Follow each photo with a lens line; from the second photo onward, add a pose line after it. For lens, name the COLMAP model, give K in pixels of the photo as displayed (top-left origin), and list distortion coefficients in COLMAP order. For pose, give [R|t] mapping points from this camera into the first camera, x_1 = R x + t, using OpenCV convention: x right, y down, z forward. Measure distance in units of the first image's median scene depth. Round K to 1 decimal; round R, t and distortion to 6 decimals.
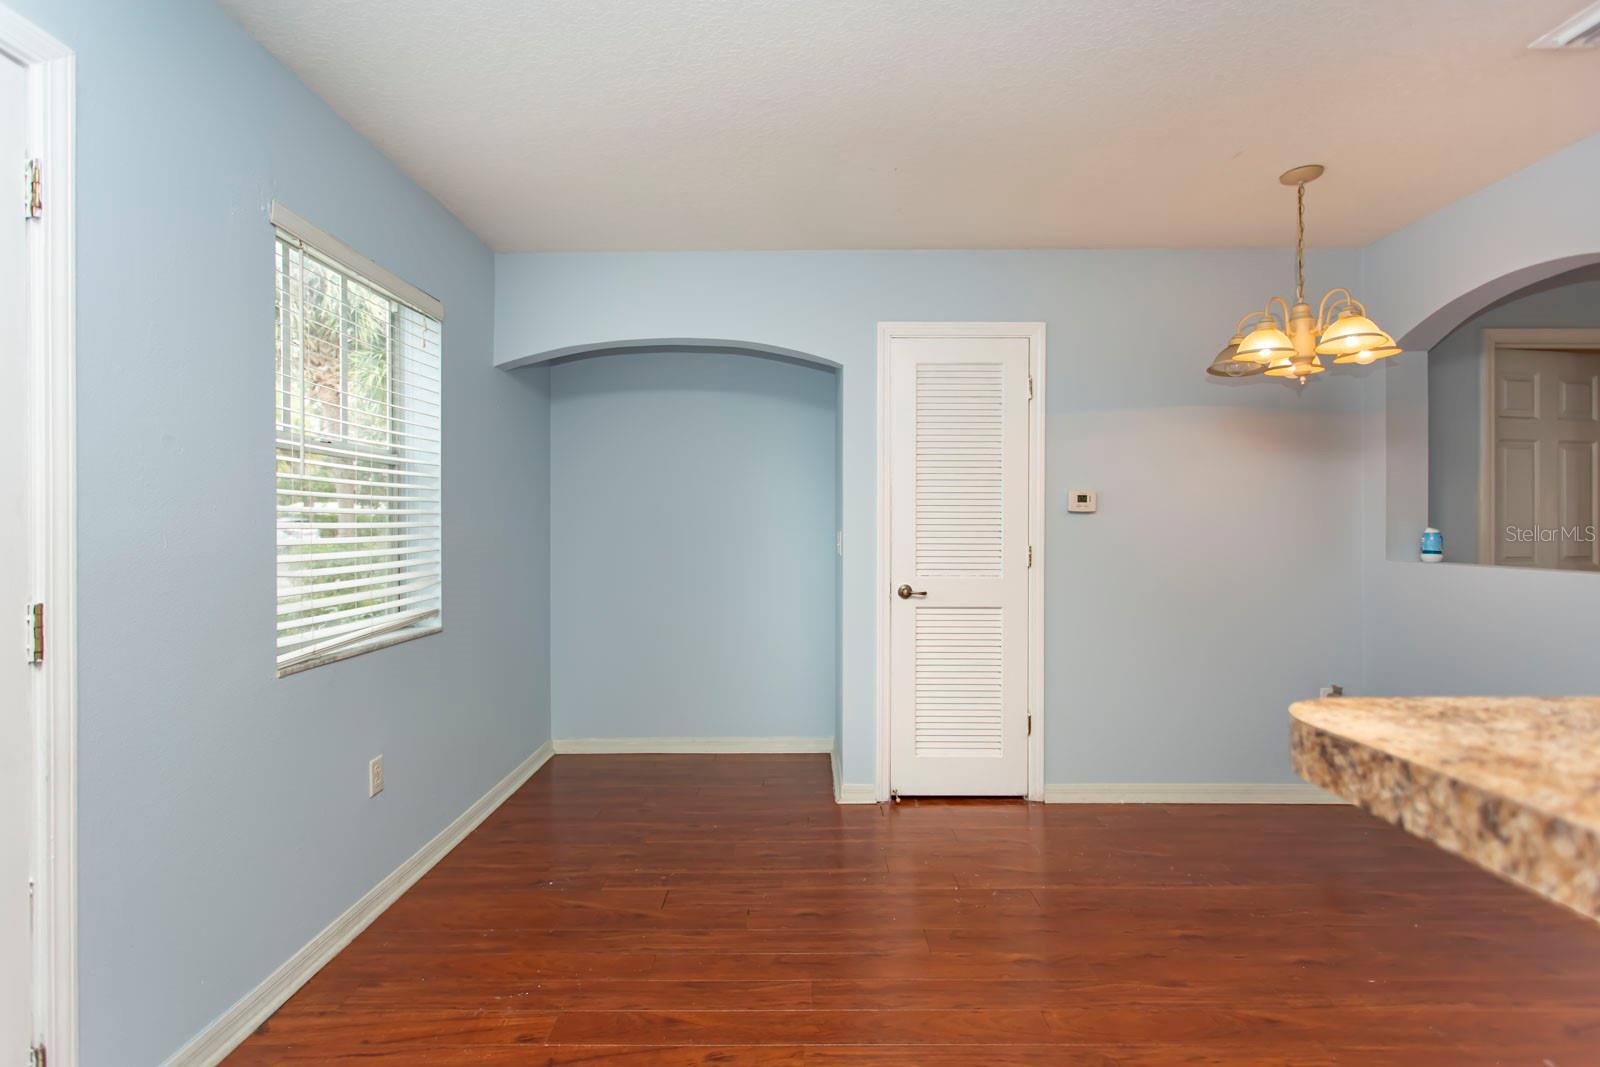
lens RADIAL K [[769.1, 0, 798.7], [0, 769.1, 527.5], [0, 0, 1]] dist [0.001585, 0.000970]
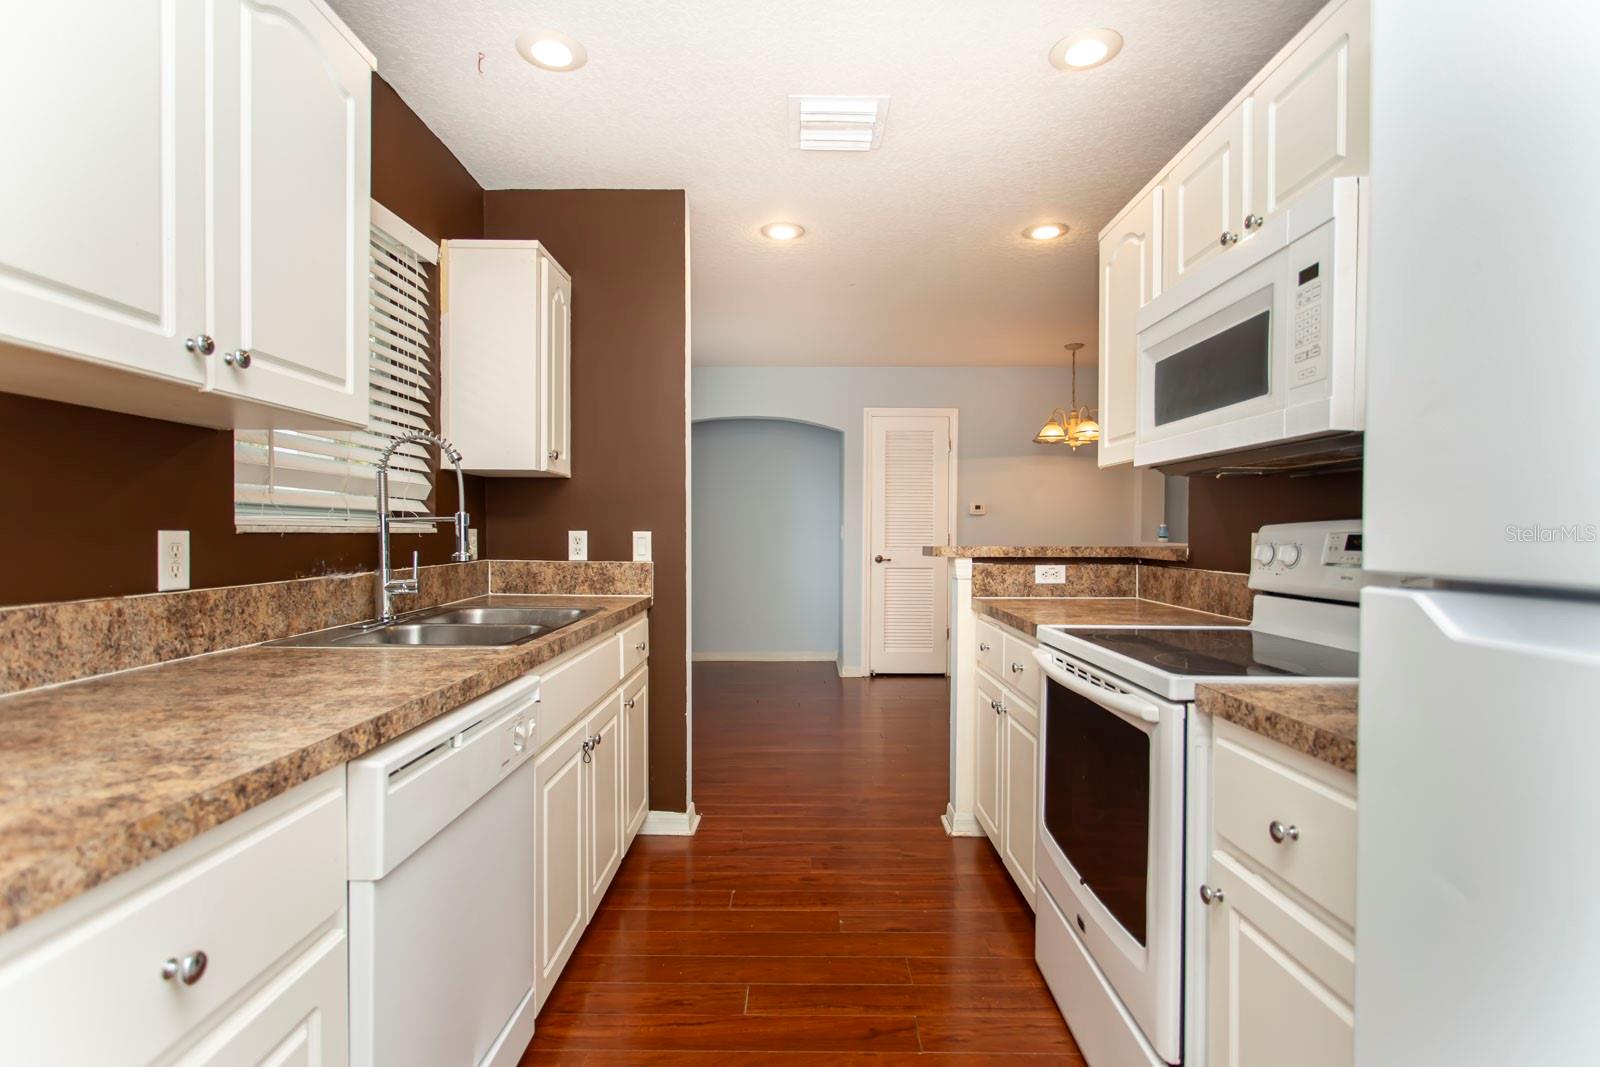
lens RADIAL K [[769.1, 0, 800.1], [0, 769.1, 535.9], [0, 0, 1]] dist [0.001585, 0.000970]
pose [[0.999992, 0.003893, -0.000340, -0.051380], [-0.003893, 0.999992, -0.001287, 0.038805], [0.000335, 0.001288, 0.999999, -0.925408]]
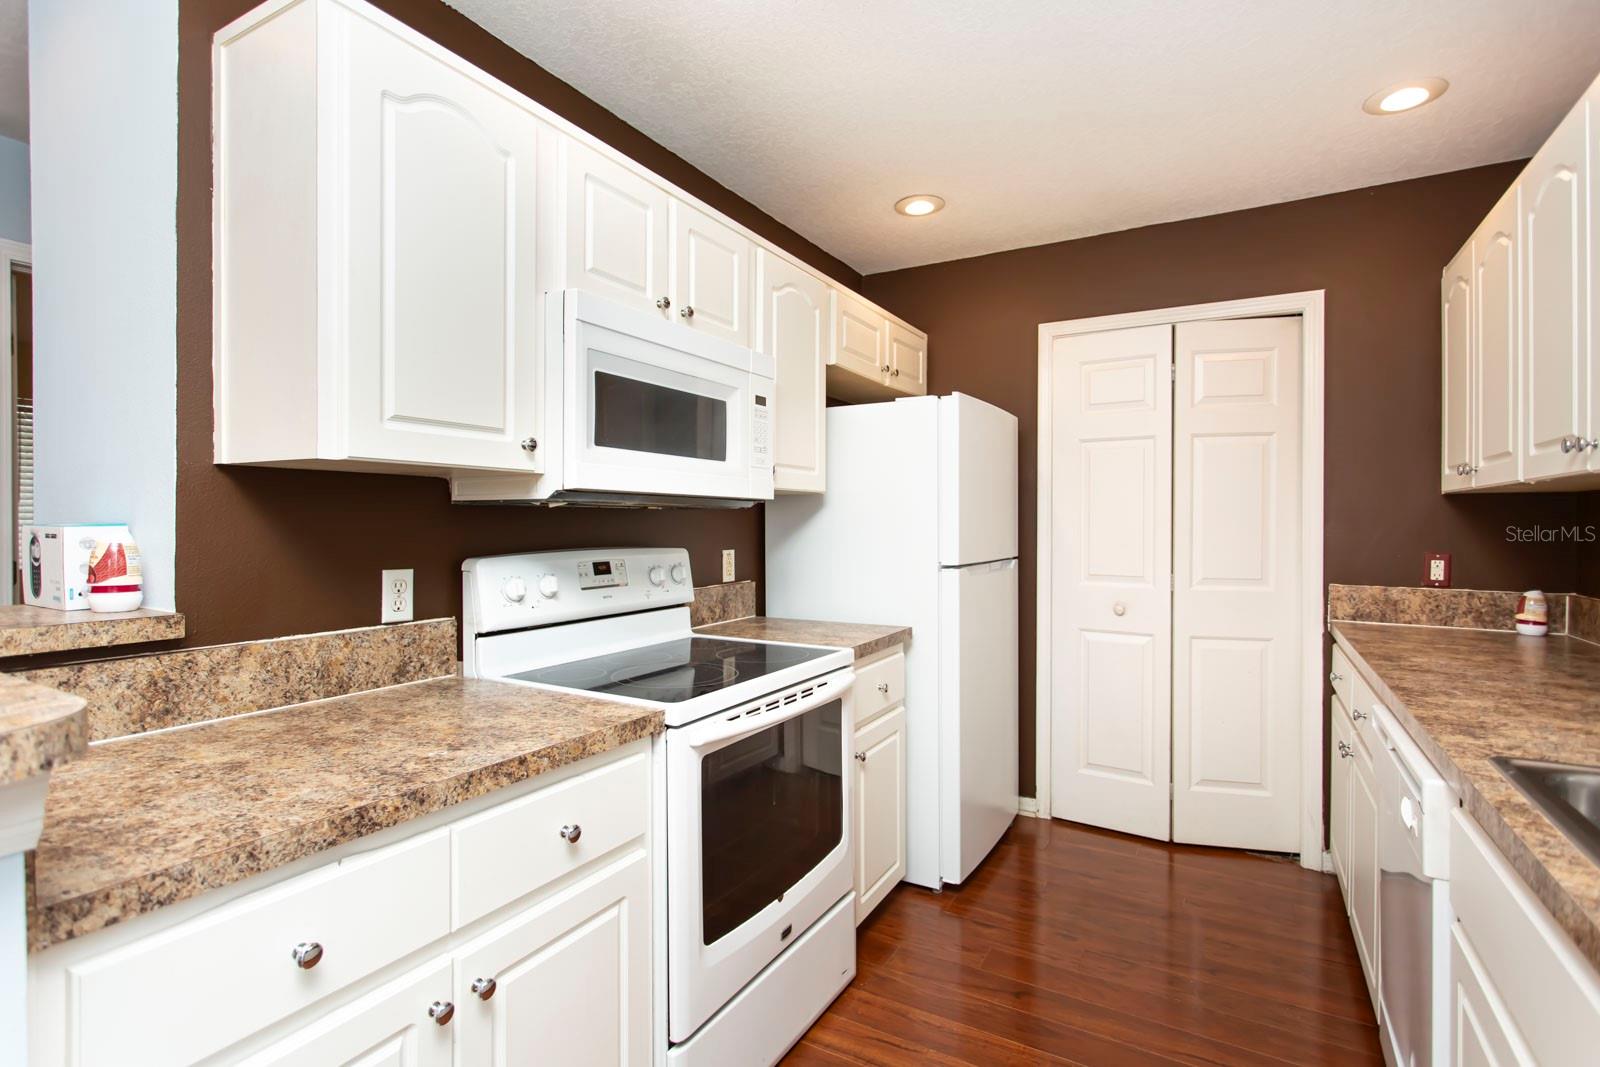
lens RADIAL K [[769.1, 0, 794.1], [0, 769.1, 522.0], [0, 0, 1]] dist [0.001585, 0.000970]
pose [[-0.861252, -0.009010, 0.508098, -0.158919], [-0.002982, 0.999915, 0.012678, -0.010970], [-0.508169, 0.009404, -0.861206, 0.171716]]
